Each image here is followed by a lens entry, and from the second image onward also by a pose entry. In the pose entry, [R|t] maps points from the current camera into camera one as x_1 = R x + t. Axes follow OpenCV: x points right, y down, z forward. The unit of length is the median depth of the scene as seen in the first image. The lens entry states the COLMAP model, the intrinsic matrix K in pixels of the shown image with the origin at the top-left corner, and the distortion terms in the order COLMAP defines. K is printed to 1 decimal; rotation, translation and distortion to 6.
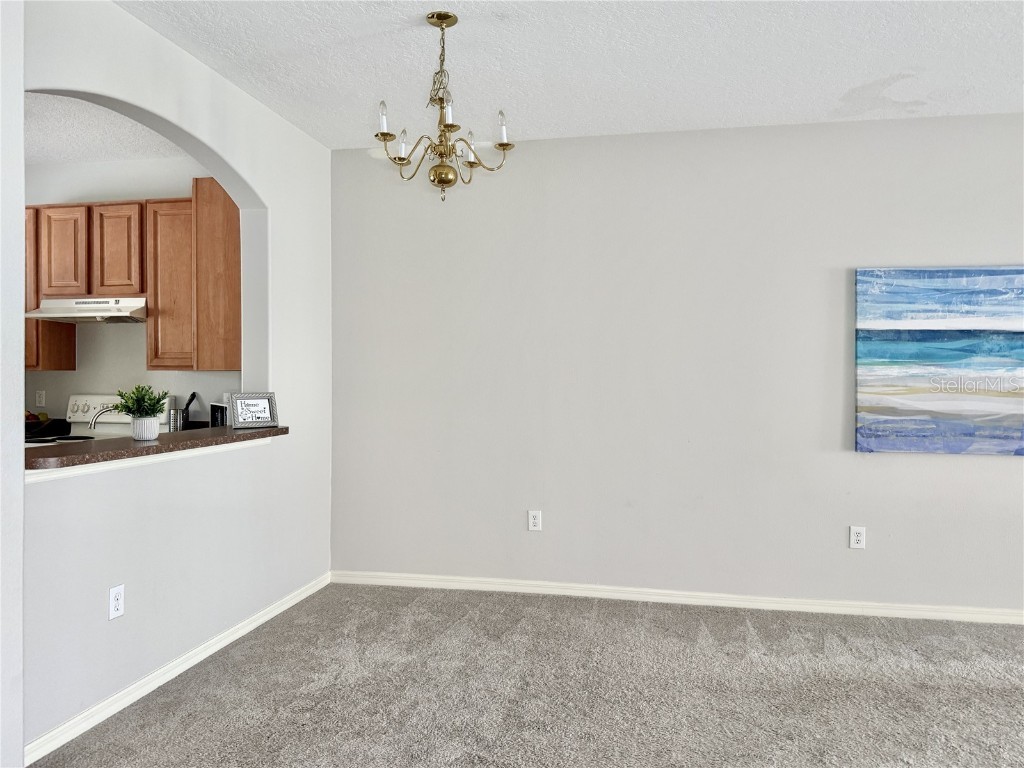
lens RADIAL K [[763.6, 0, 512.0], [0, 763.6, 384.0], [0, 0, 1]] dist [0.000808, -0.003381]
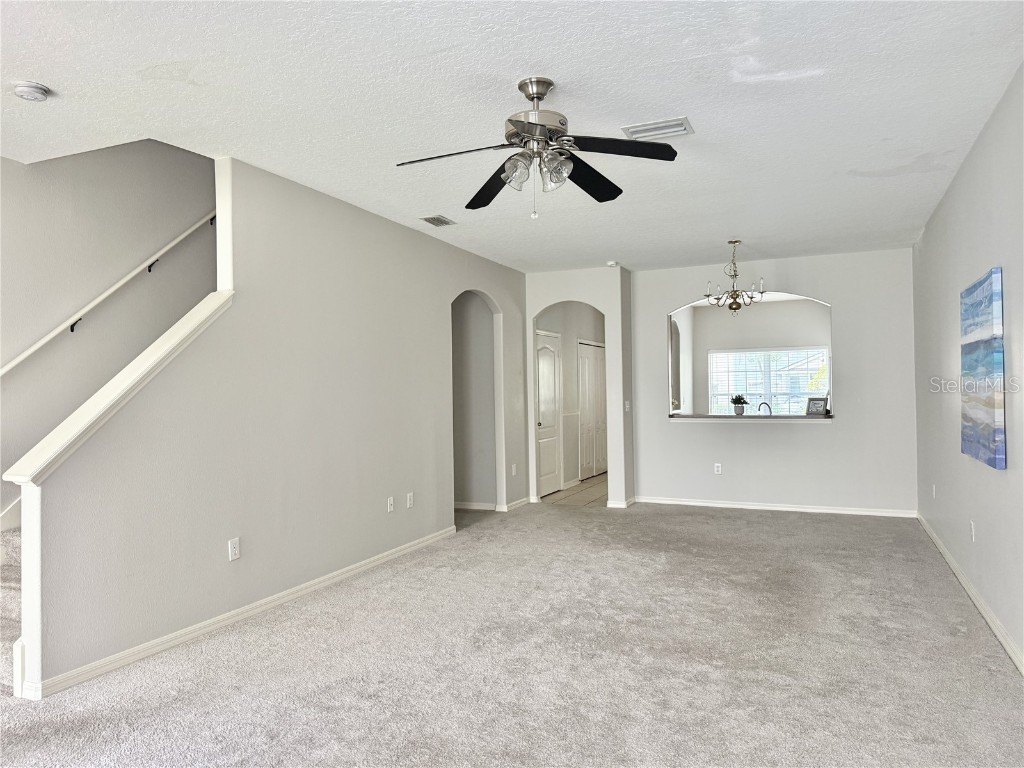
lens RADIAL K [[717.3, 0, 512.0], [0, 717.3, 384.0], [0, 0, 1]] dist [0.134427, -0.227385]
pose [[-0.215133, -0.012459, -0.976505, 1.692721], [-0.000863, 0.999921, -0.012568, 0.000633], [0.976584, -0.001861, -0.215126, 0.591077]]
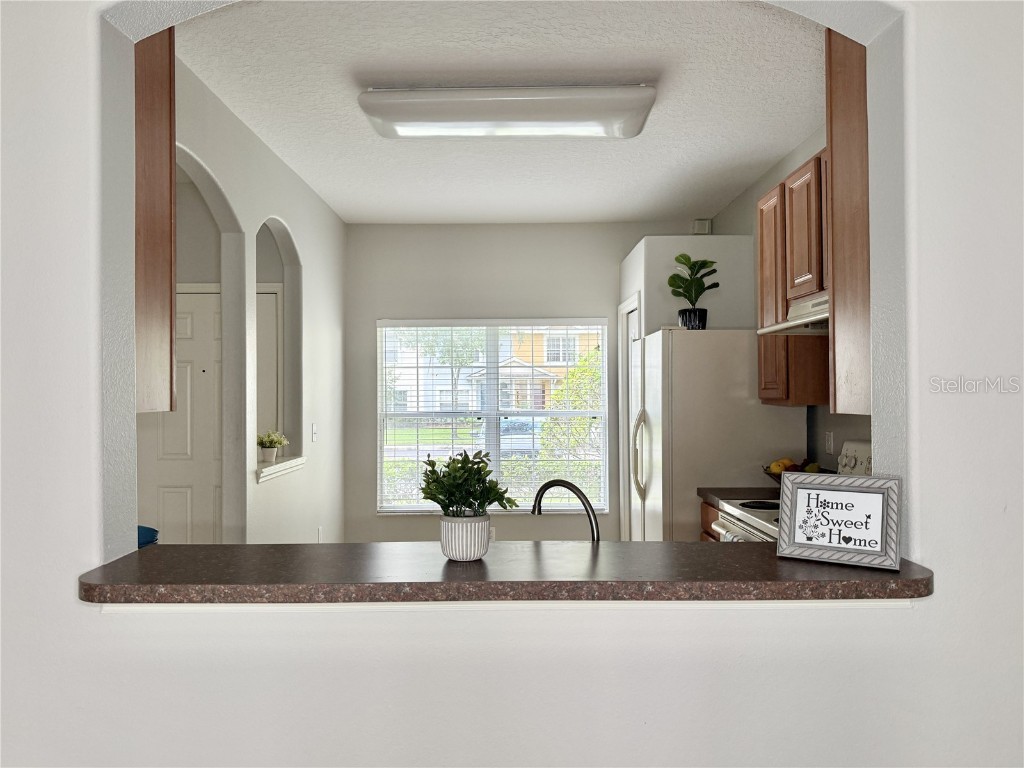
lens RADIAL K [[717.3, 0, 512.0], [0, 717.3, 384.0], [0, 0, 1]] dist [0.134427, -0.227385]
pose [[0.198443, -0.019009, -0.979928, 0.006916], [-0.003212, 0.999794, -0.020045, -0.027087], [0.980107, 0.007125, 0.198341, 0.718888]]
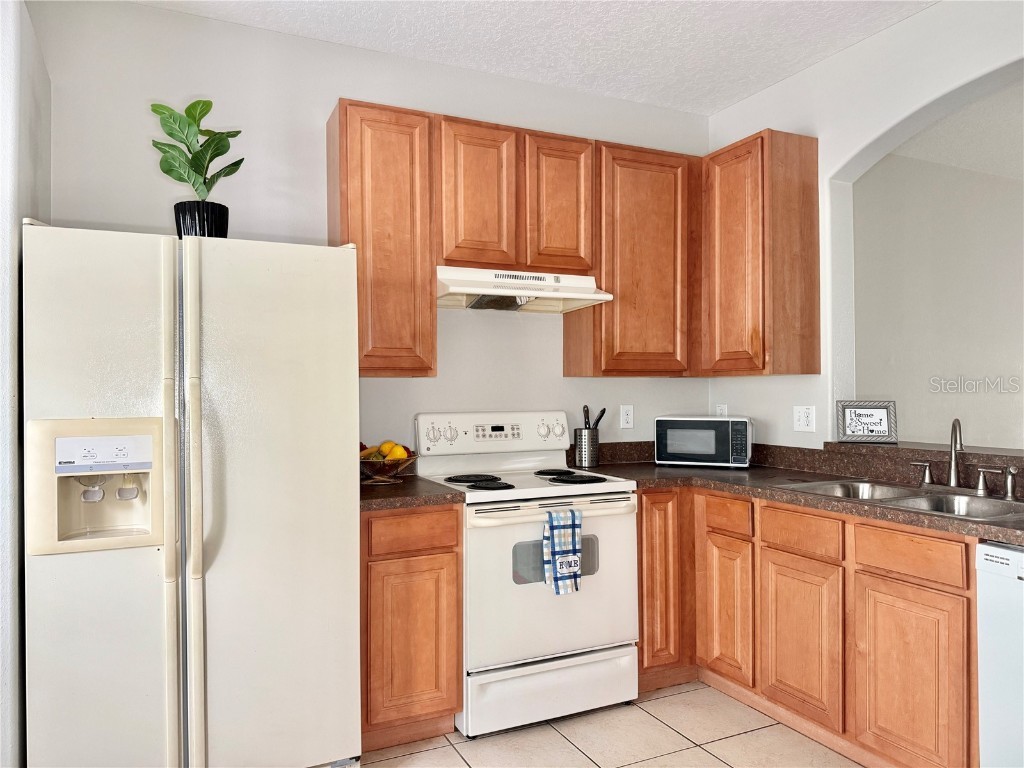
lens RADIAL K [[717.3, 0, 512.0], [0, 717.3, 384.0], [0, 0, 1]] dist [0.134427, -0.227385]
pose [[0.805930, -0.004602, 0.591993, -1.092220], [0.017335, 0.999724, -0.015828, -0.000616], [-0.591757, 0.023018, 0.805788, 0.566459]]
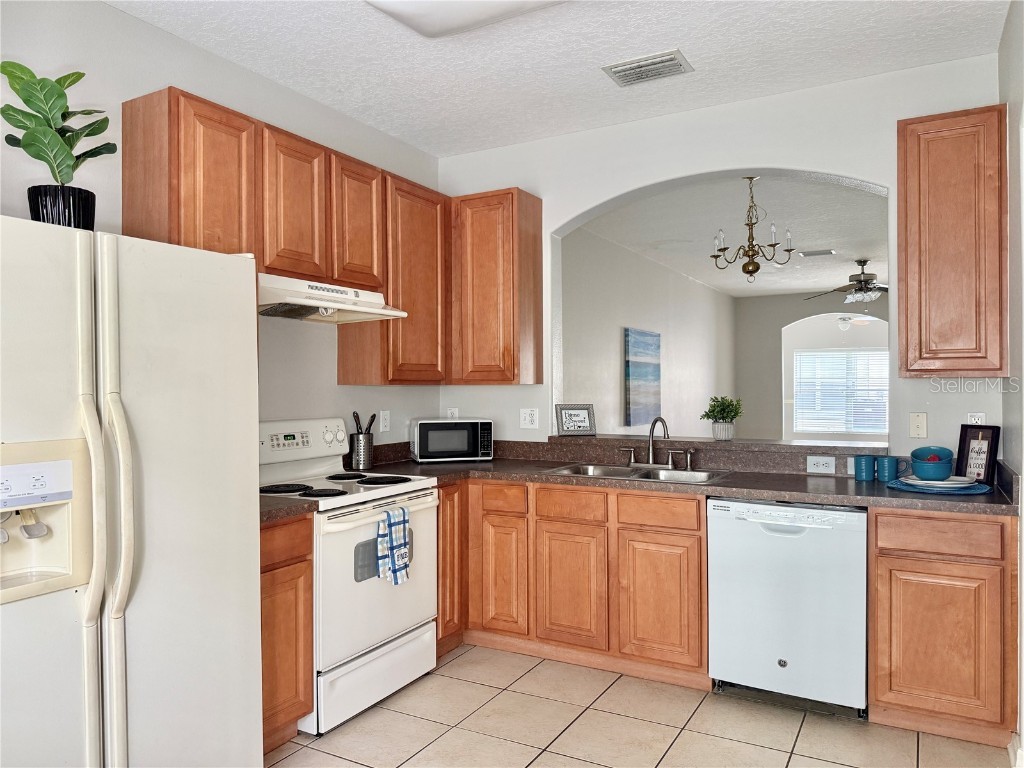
lens RADIAL K [[717.3, 0, 512.0], [0, 717.3, 384.0], [0, 0, 1]] dist [0.134427, -0.227385]
pose [[0.317767, -0.003664, 0.948162, -1.319963], [0.020568, 0.999784, -0.003029, -0.015770], [-0.947946, 0.020465, 0.317774, 0.728829]]
